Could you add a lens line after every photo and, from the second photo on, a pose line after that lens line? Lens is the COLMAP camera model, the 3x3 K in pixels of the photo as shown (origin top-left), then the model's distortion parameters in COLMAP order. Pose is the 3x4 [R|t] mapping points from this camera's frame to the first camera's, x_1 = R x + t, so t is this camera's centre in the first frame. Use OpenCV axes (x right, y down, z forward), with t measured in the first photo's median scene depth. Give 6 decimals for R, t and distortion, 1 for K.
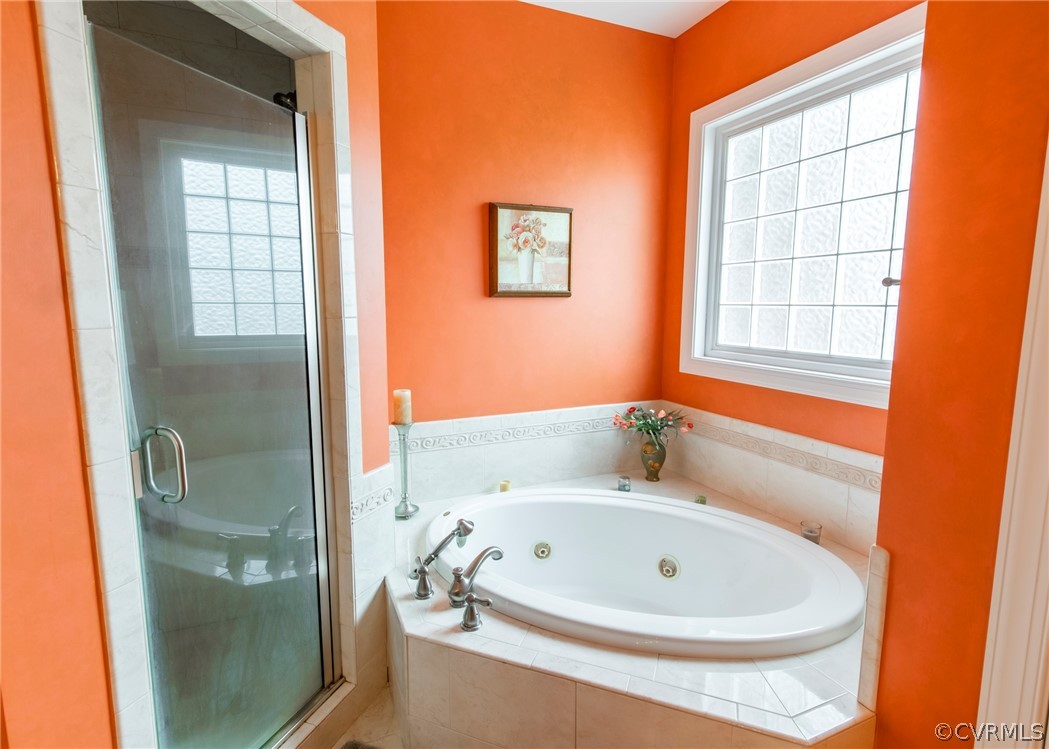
lens RADIAL K [[534.2, 0, 524.5], [0, 534.2, 374.5], [0, 0, 1]] dist [-0.001311, -0.000375]
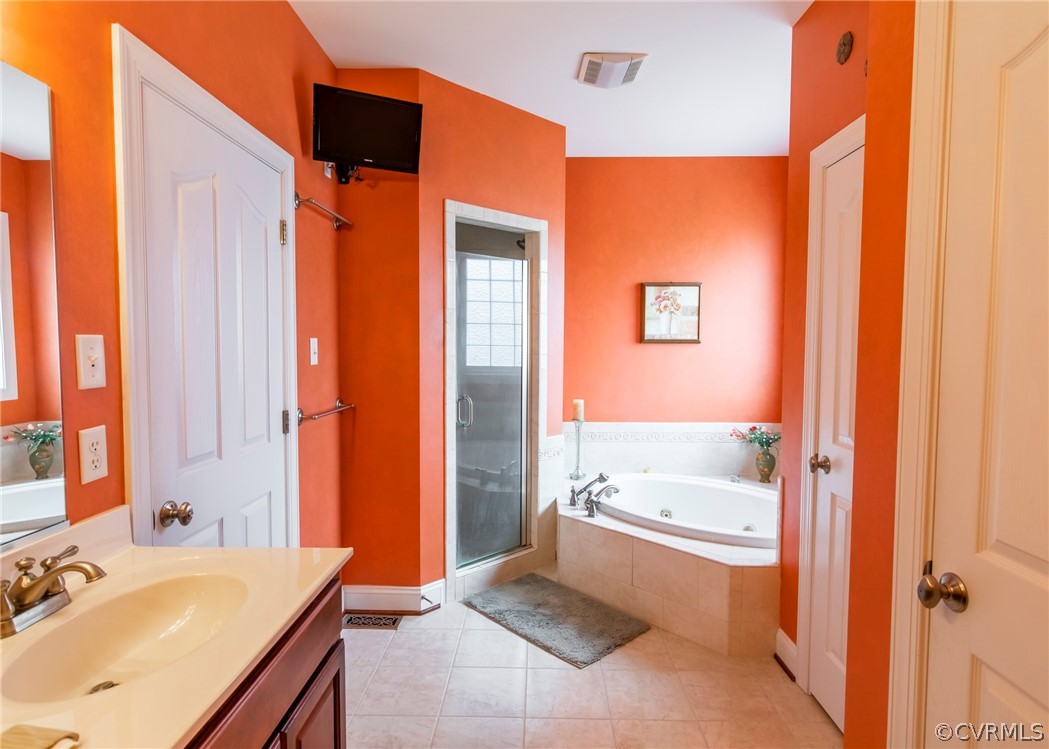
lens RADIAL K [[555.3, 0, 524.5], [0, 555.3, 374.5], [0, 0, 1]] dist [-0.002186, -0.000049]
pose [[0.910494, 0.027214, -0.412625, 0.297614], [-0.059525, 0.996066, -0.065652, 0.068635], [0.409215, 0.084337, 0.908532, -0.578204]]
